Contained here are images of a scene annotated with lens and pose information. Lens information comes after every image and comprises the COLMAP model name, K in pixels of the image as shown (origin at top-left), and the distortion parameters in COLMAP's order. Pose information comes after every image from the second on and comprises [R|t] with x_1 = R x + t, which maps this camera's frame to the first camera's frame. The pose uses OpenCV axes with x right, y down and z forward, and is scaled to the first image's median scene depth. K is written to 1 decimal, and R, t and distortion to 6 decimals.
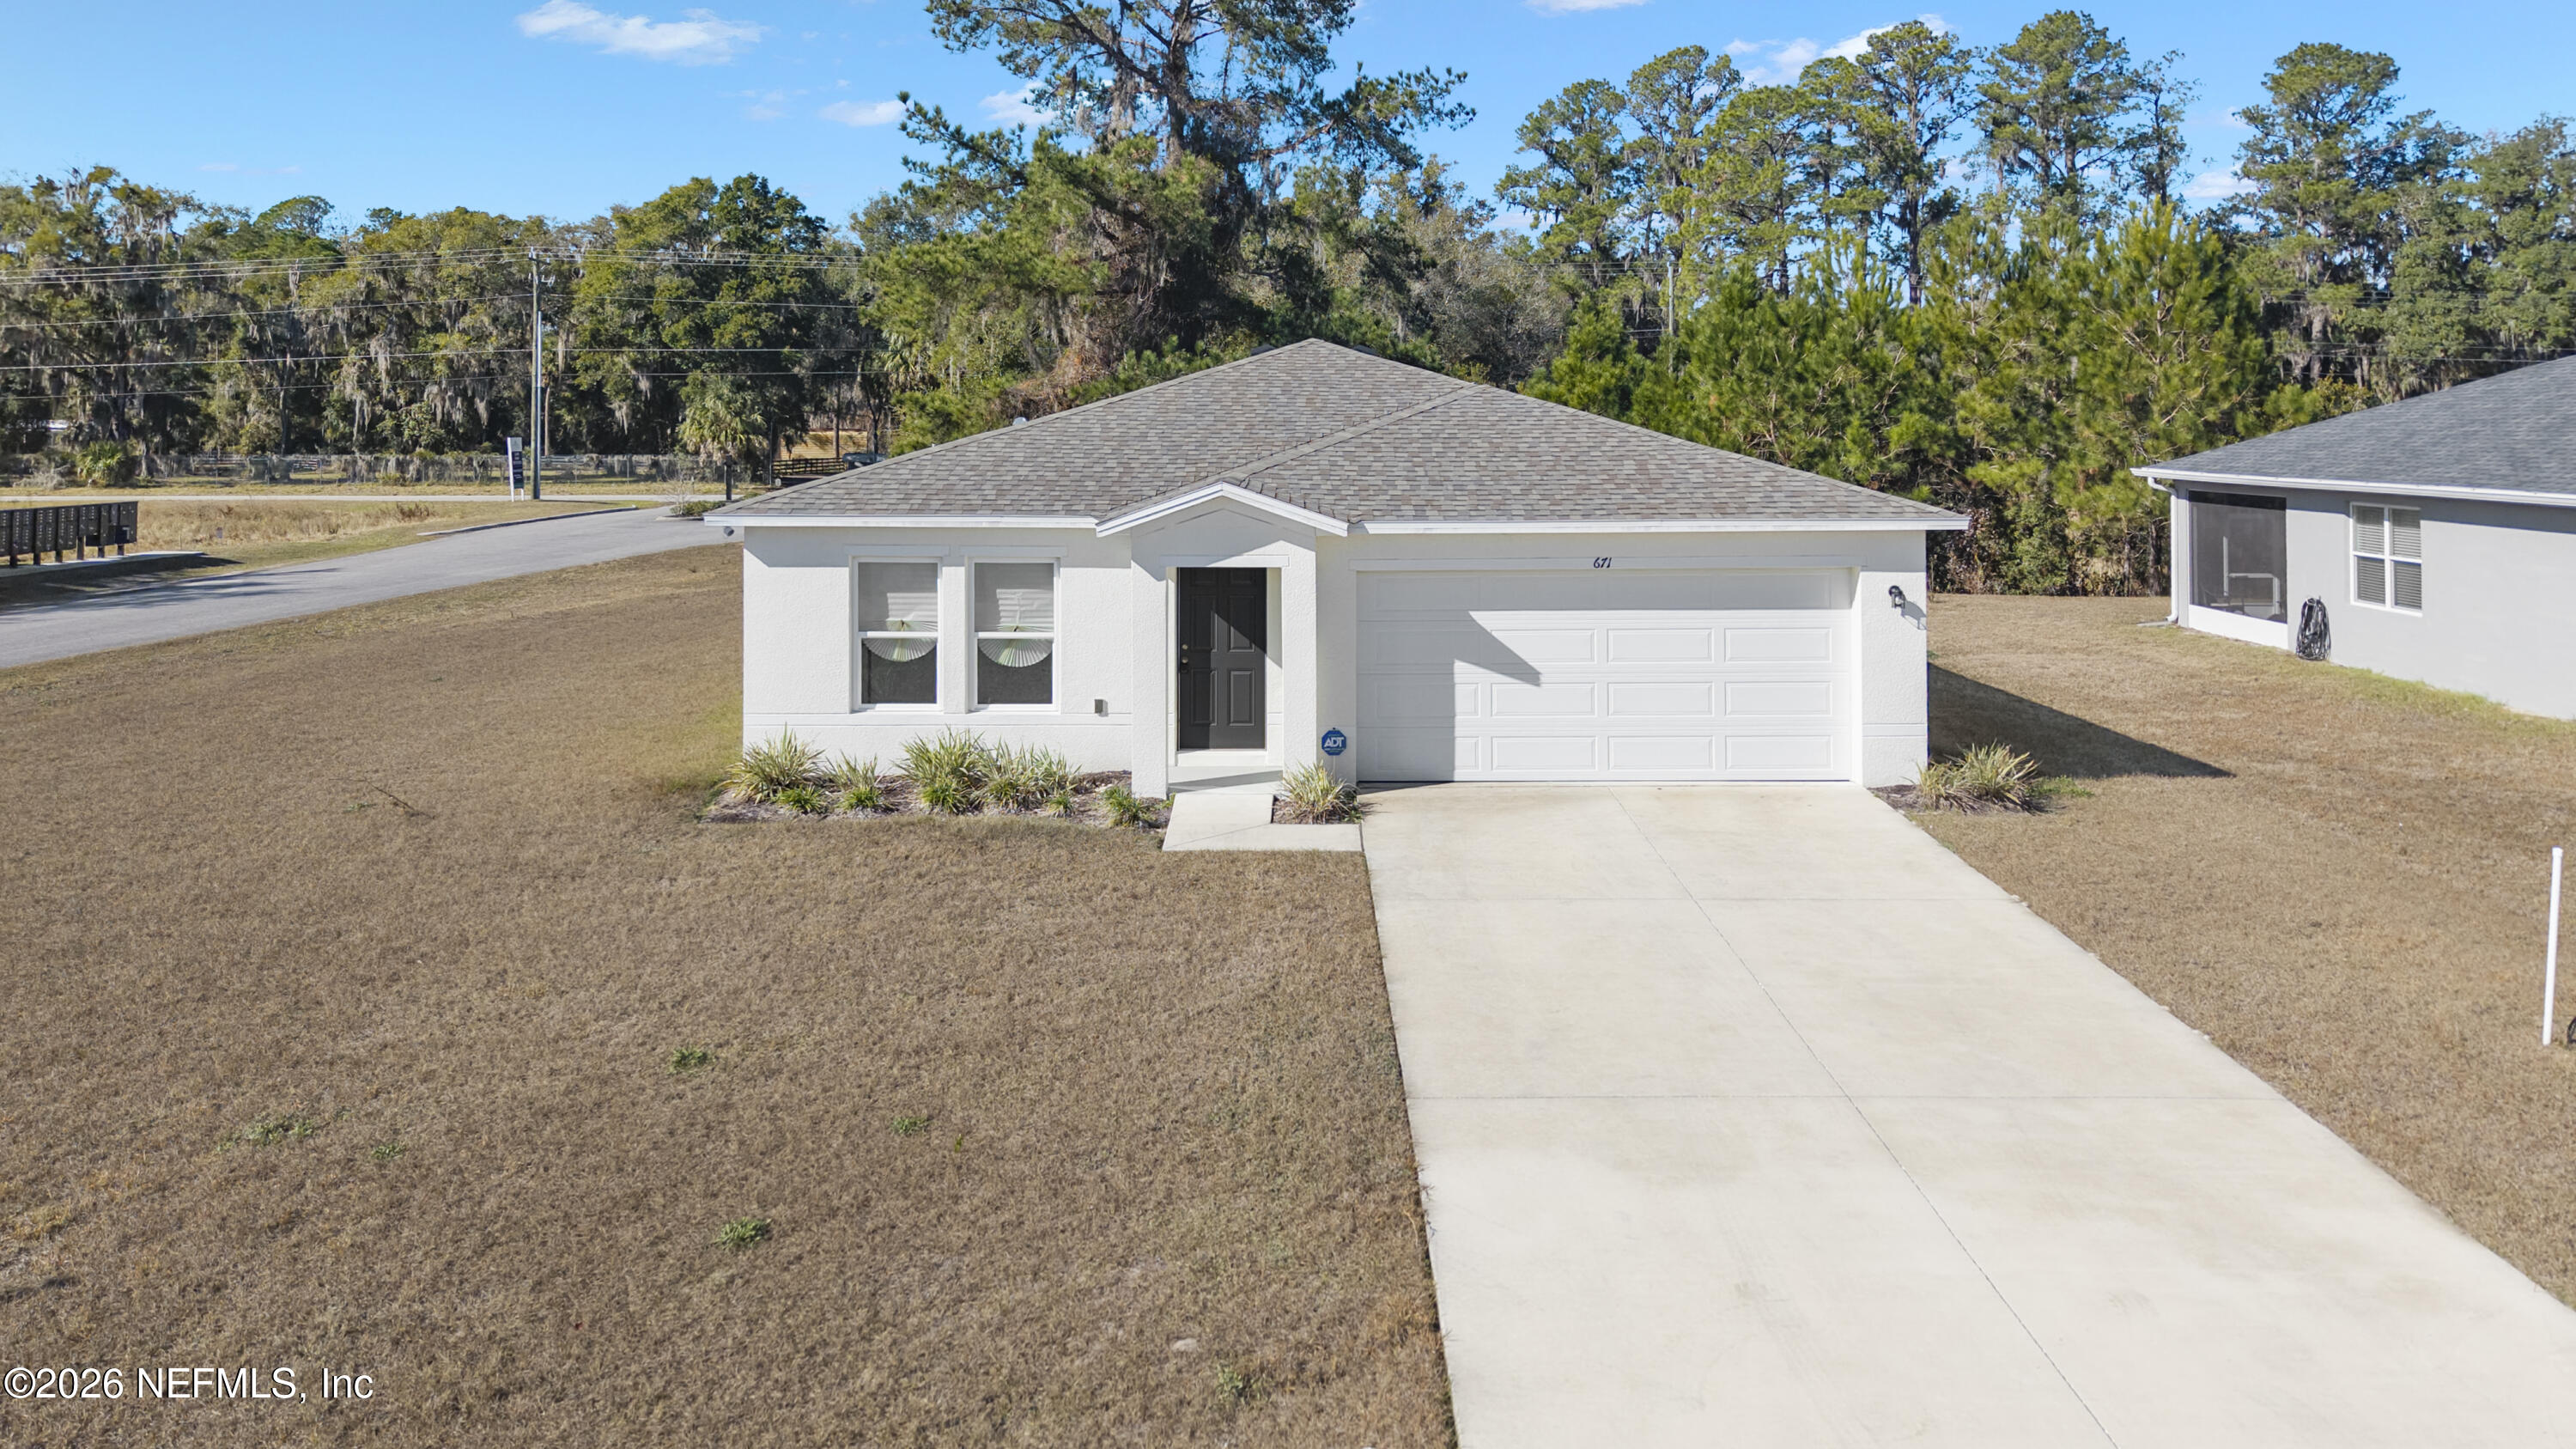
lens RADIAL K [[1768.2, 0, 1244.0], [0, 1768.2, 426.8], [0, 0, 1]] dist [0.019903, -0.013282]
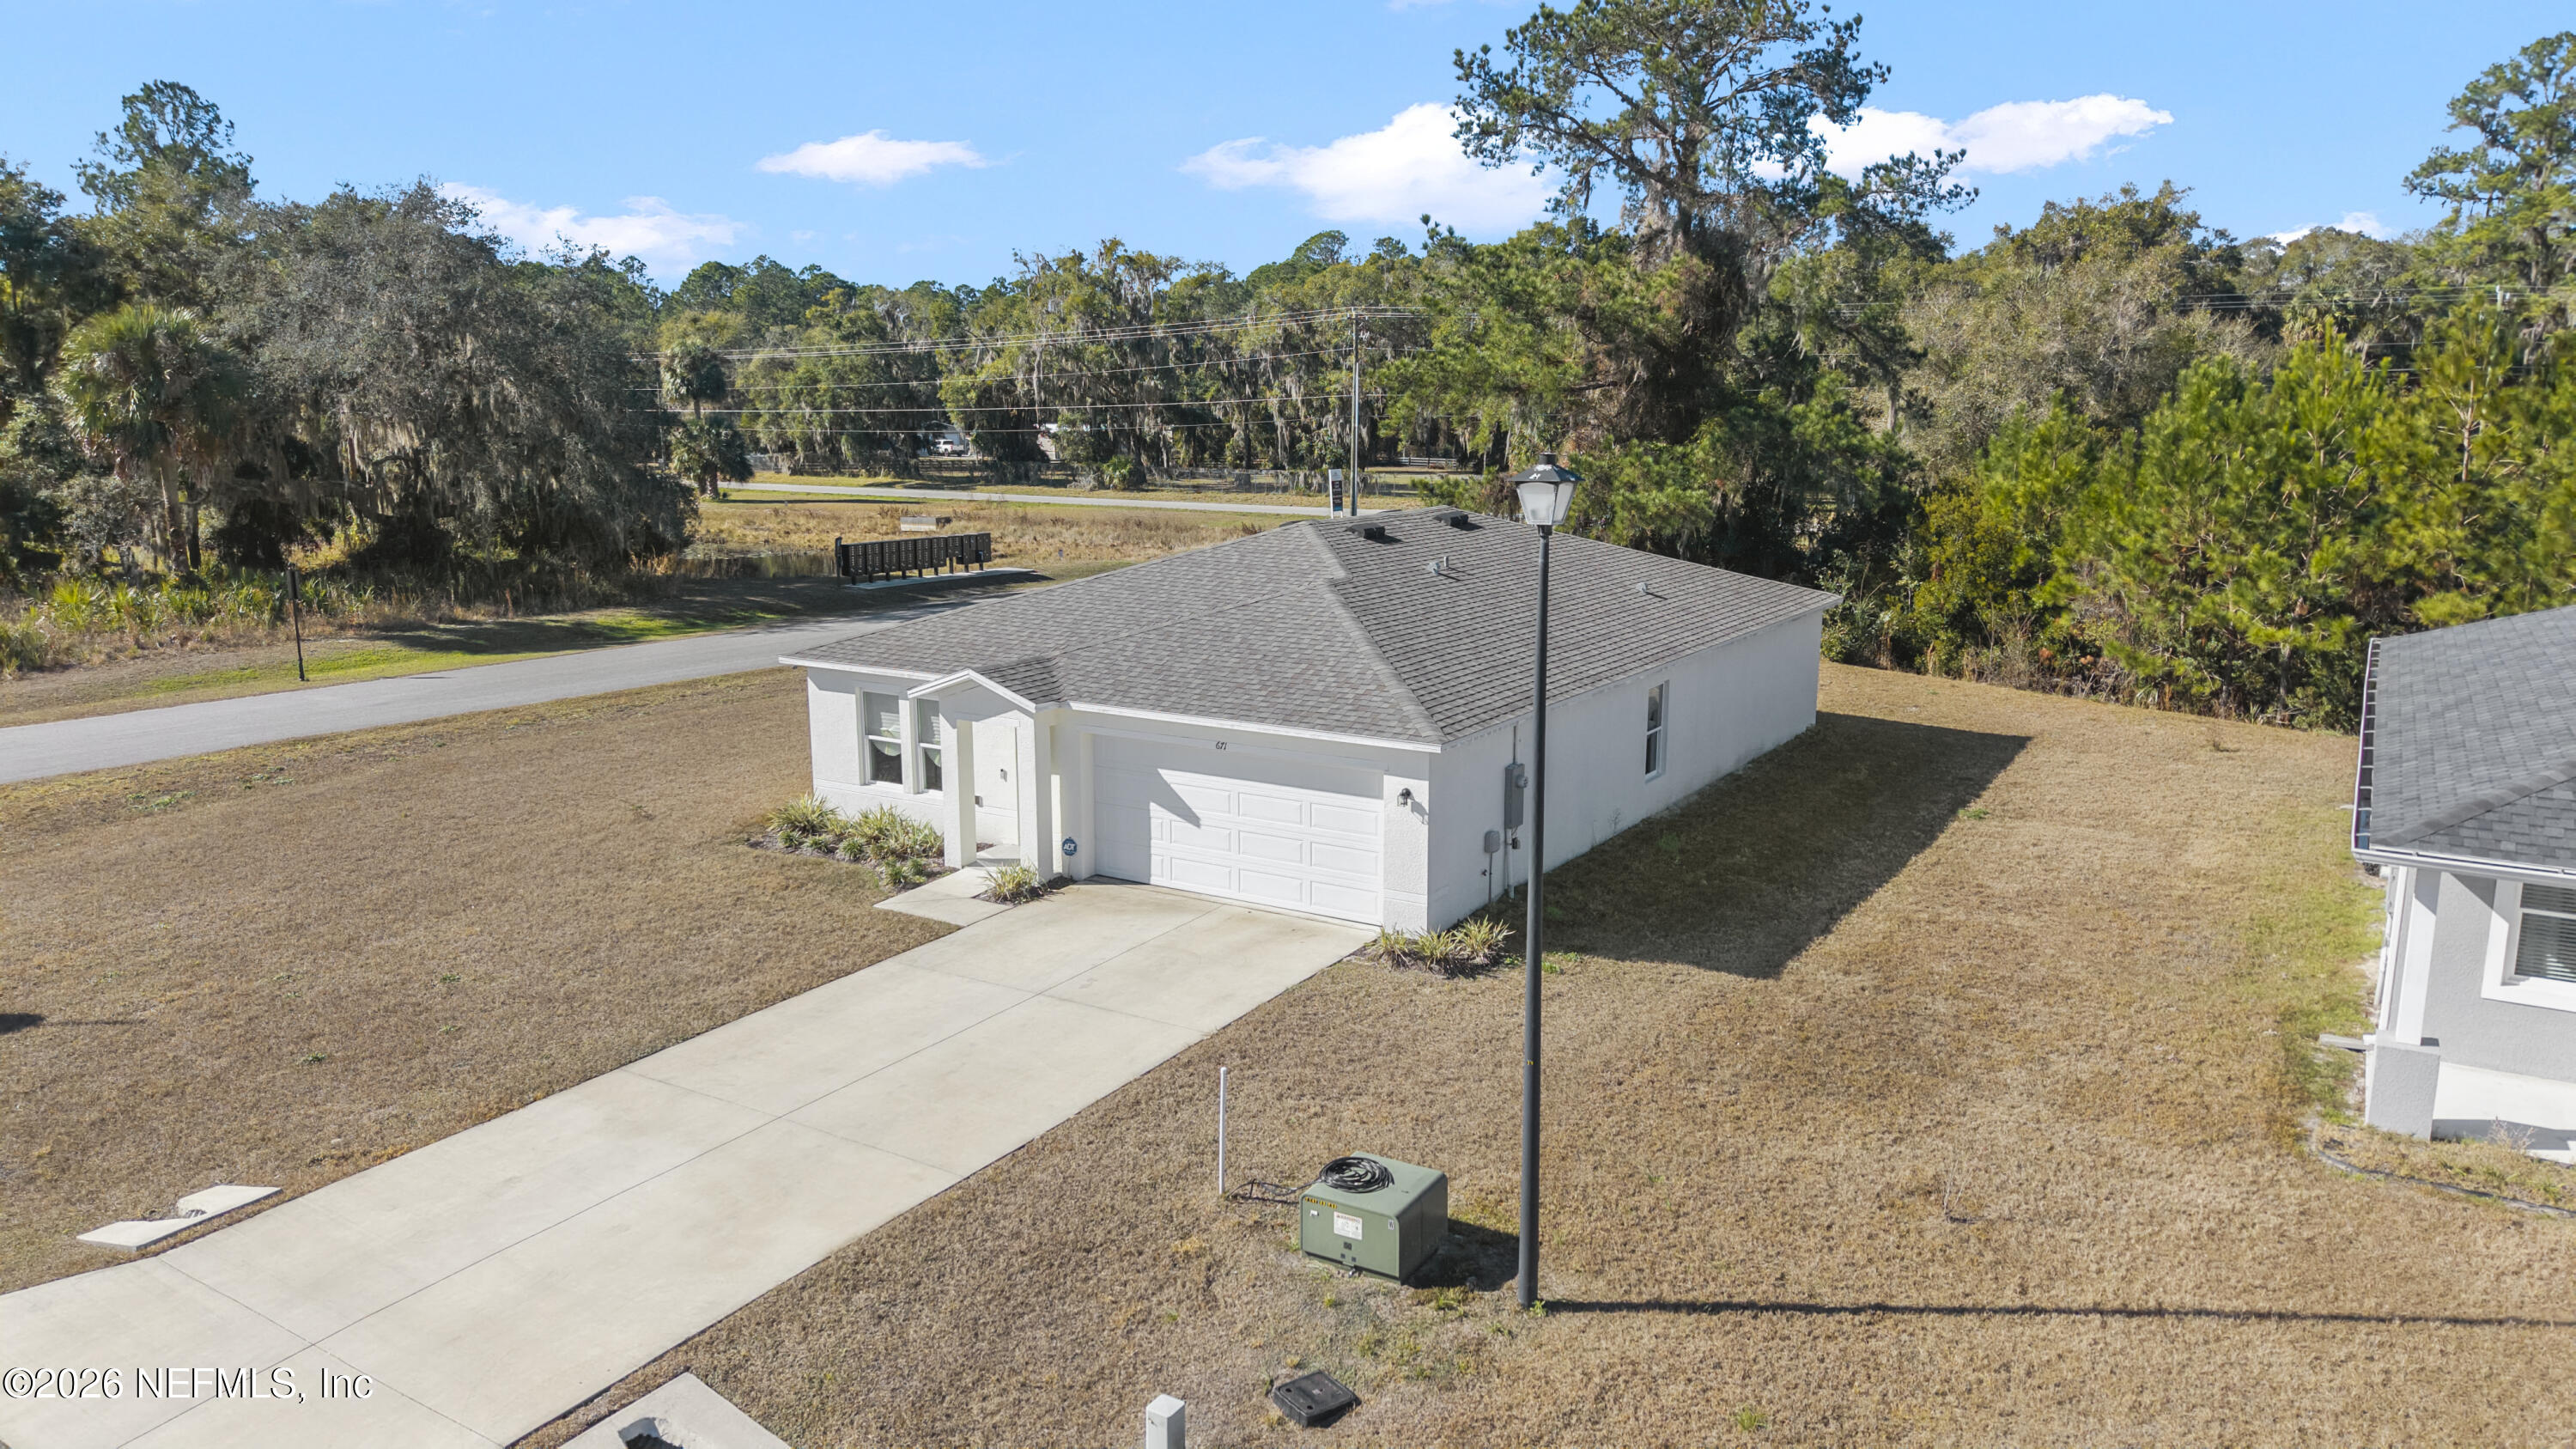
lens RADIAL K [[1645.2, 0, 1281.6], [0, 1645.2, 724.7], [0, 0, 1]] dist [0.010177, -0.000134]
pose [[0.857933, 0.095378, -0.504831, 0.304698], [-0.001391, 0.983044, 0.183363, -0.058731], [0.513760, -0.156611, 0.843519, -0.010673]]
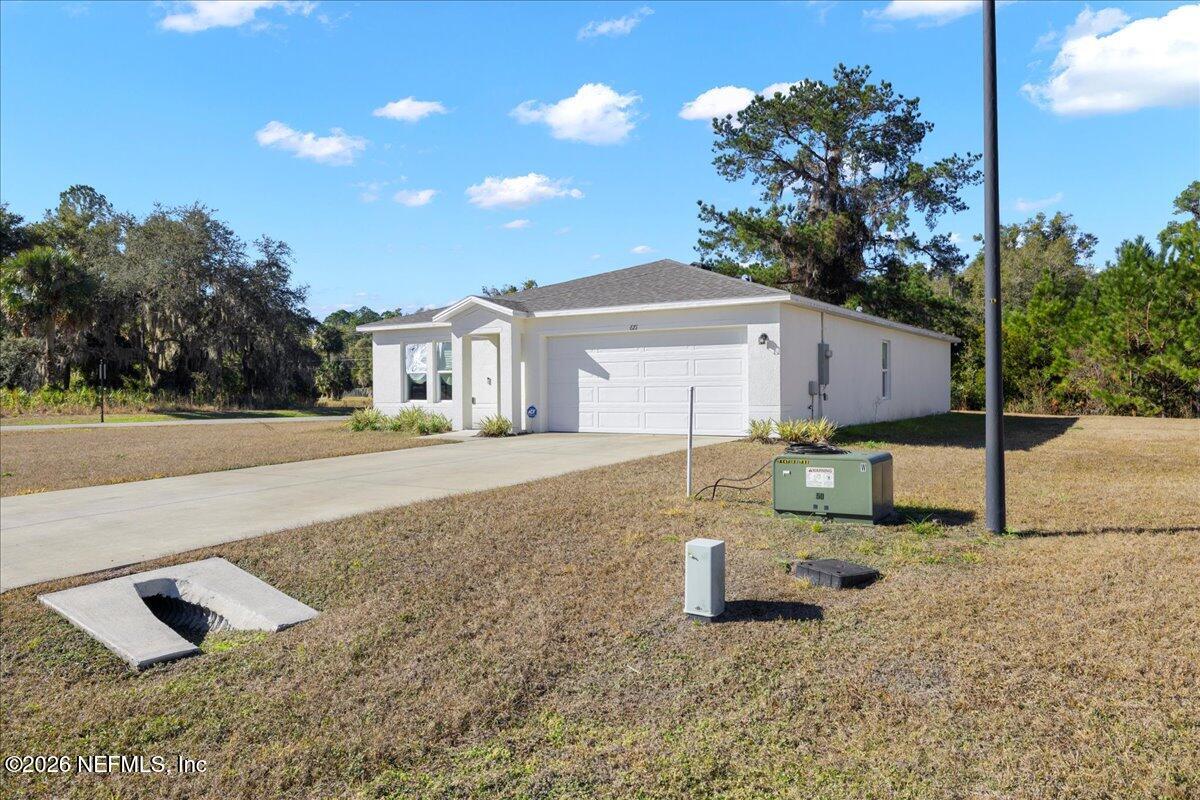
lens RADIAL K [[791.6, 0, 595.6], [0, 791.6, 397.3], [0, 0, 1]] dist [0.001802, 0.000402]
pose [[0.851642, 0.003606, -0.524112, 0.228908], [0.002513, 0.999937, 0.010964, 0.052126], [0.524118, -0.010654, 0.851579, 0.061767]]
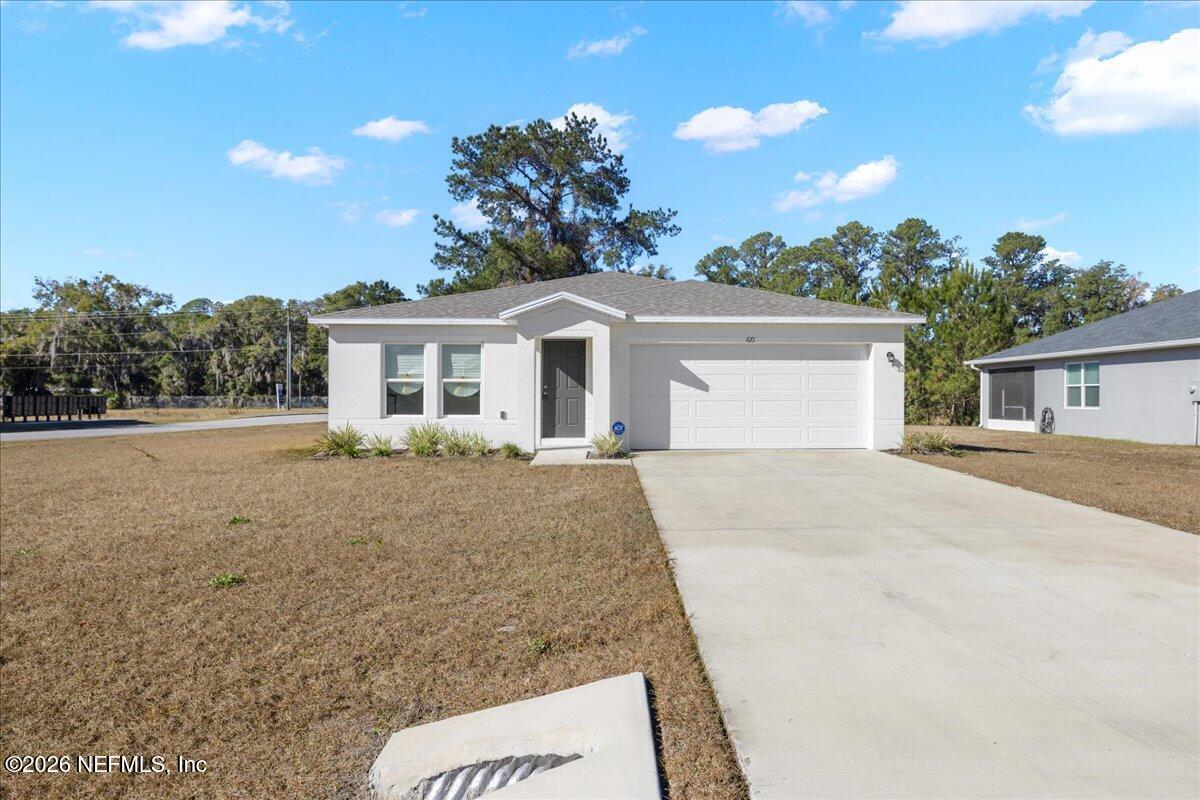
lens RADIAL K [[703.8, 0, 610.2], [0, 703.8, 408.1], [0, 0, 1]] dist [0.001027, 0.003589]
pose [[0.999362, 0.003555, 0.035530, 0.004411], [-0.004038, 0.999900, 0.013533, 0.051005], [-0.035479, -0.013668, 0.999277, 0.066999]]
